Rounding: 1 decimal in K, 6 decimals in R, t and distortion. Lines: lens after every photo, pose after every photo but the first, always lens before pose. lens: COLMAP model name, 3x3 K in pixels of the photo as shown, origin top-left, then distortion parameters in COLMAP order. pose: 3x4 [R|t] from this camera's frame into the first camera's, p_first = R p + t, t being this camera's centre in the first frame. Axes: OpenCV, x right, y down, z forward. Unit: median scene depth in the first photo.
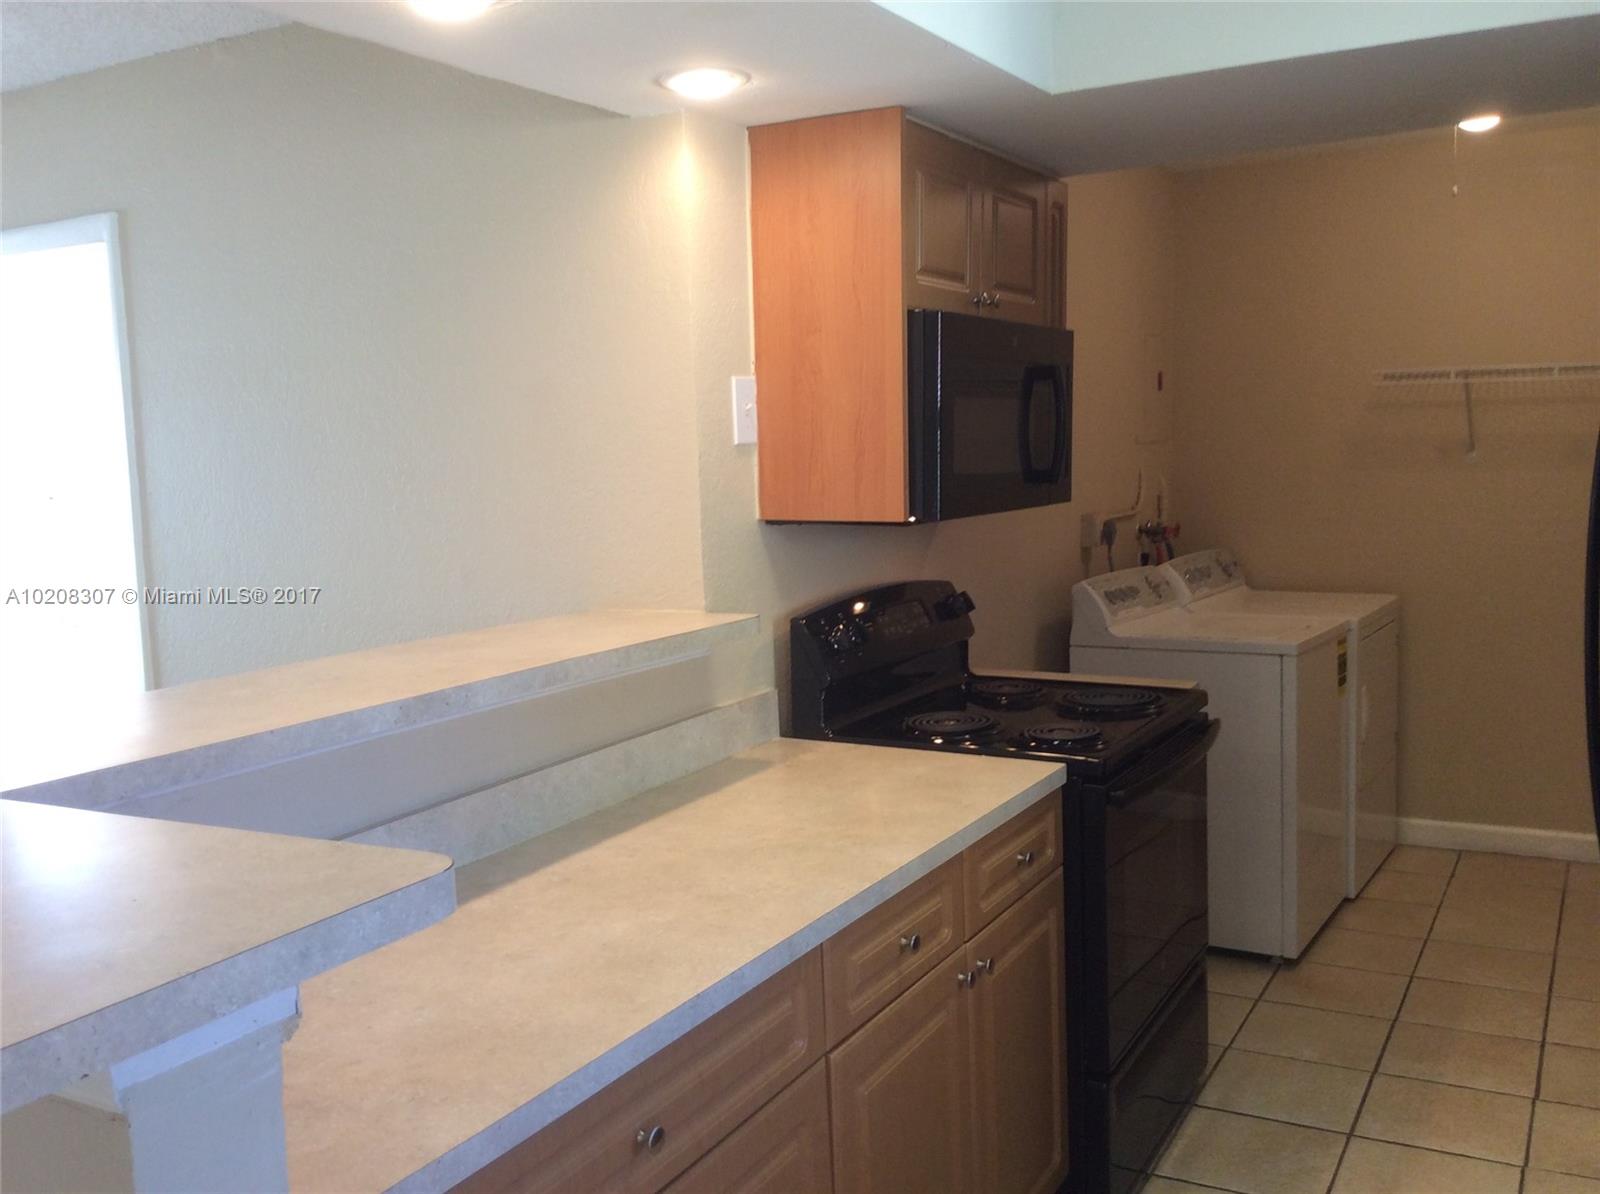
lens RADIAL K [[1465.7, 0, 800.0], [0, 1465.7, 597.0], [0, 0, 1]] dist [0.122895, -0.237298]
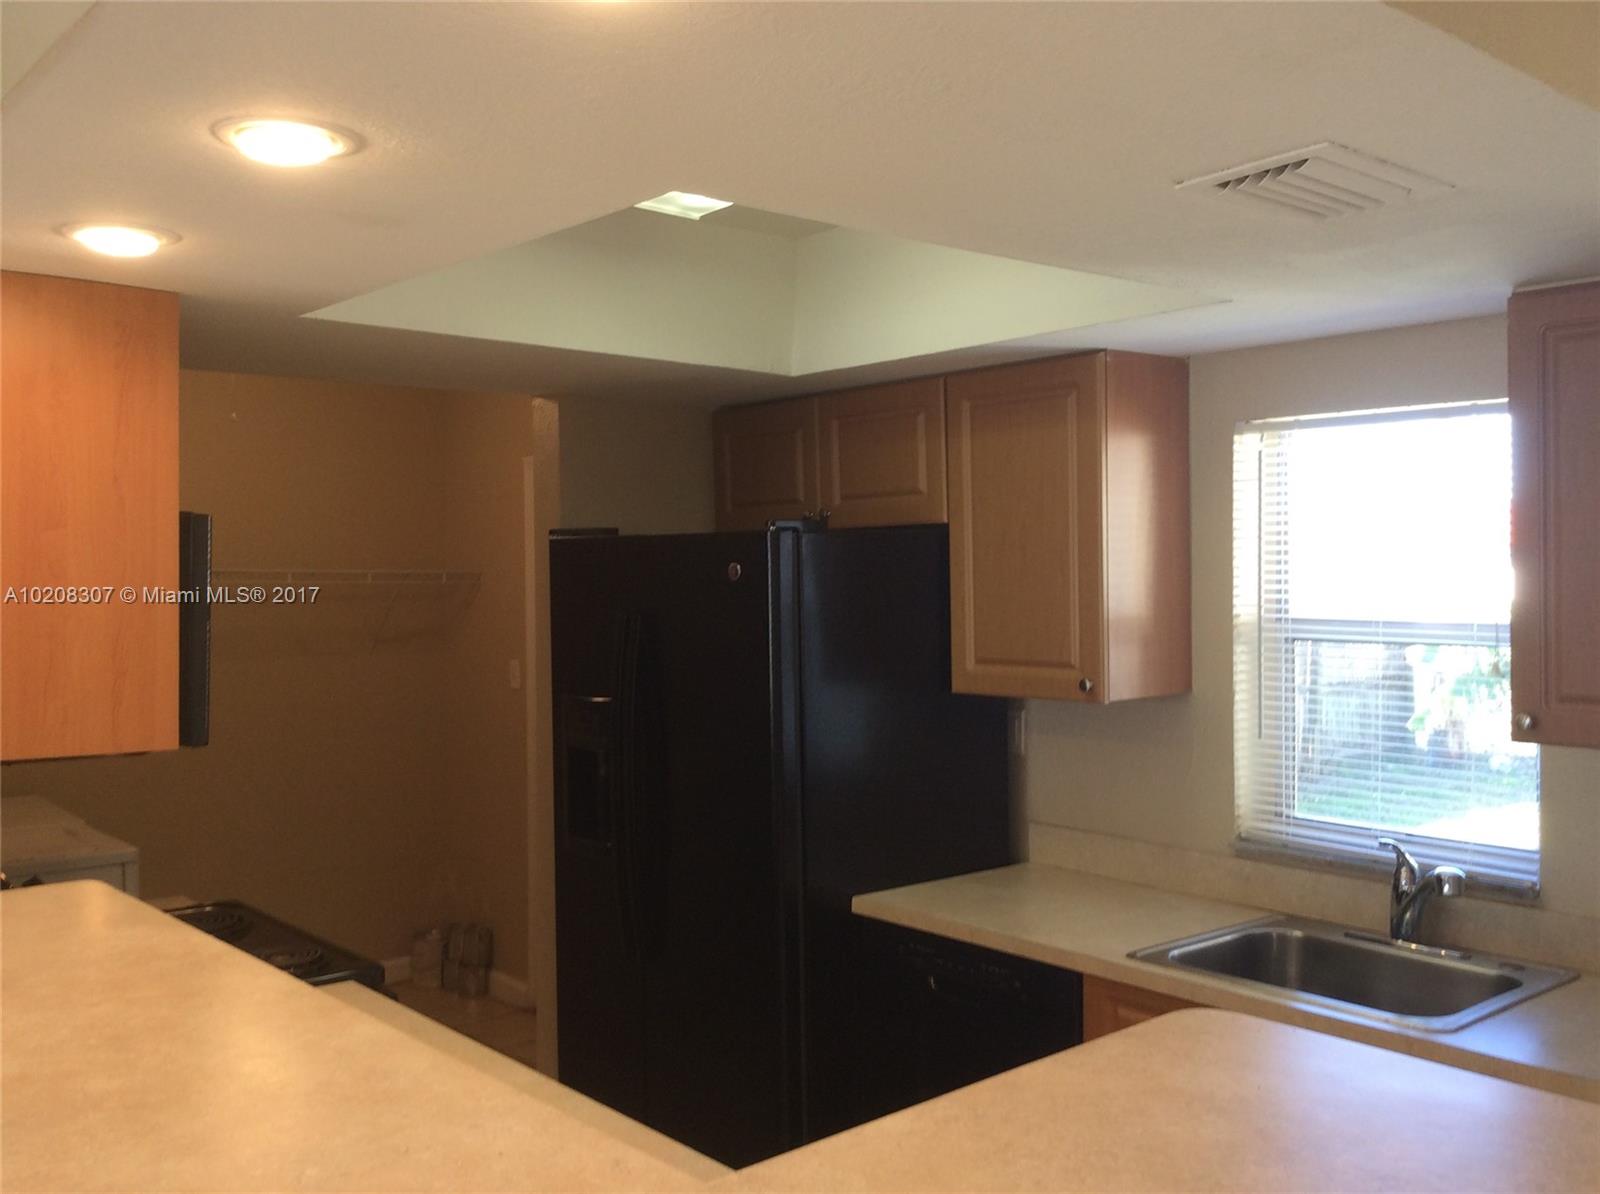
lens RADIAL K [[1465.7, 0, 800.0], [0, 1465.7, 597.0], [0, 0, 1]] dist [0.122895, -0.237298]
pose [[0.342269, 0.016453, 0.939458, -0.541663], [0.093627, 0.994273, -0.051523, -0.052287], [-0.934926, 0.105593, 0.338768, 0.291393]]
